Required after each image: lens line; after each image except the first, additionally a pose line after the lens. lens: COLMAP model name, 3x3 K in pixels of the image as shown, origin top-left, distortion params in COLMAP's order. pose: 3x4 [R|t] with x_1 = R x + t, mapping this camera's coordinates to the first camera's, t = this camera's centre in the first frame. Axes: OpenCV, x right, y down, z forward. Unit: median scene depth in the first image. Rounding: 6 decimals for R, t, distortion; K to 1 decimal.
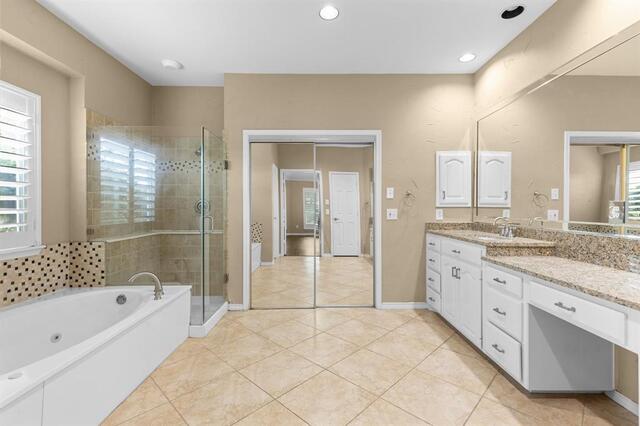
lens RADIAL K [[289.8, 0, 320.6], [0, 289.8, 209.9], [0, 0, 1]] dist [0.002291, 0.000077]
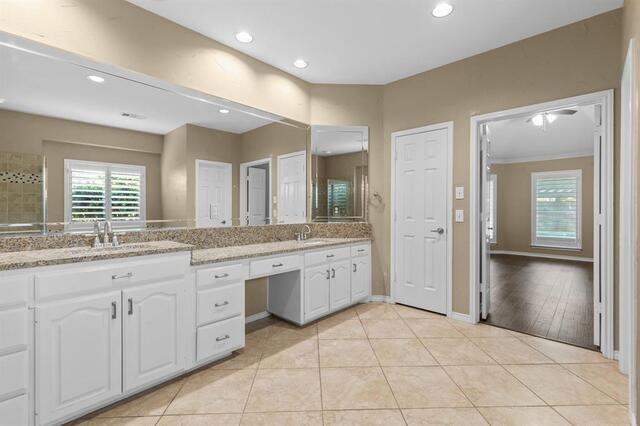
lens RADIAL K [[289.8, 0, 320.6], [0, 289.8, 209.9], [0, 0, 1]] dist [0.002291, 0.000077]
pose [[-0.724020, -0.009893, 0.689708, -0.366505], [0.004704, 0.999803, 0.019279, -0.022608], [-0.689763, 0.017202, -0.723831, 1.393850]]
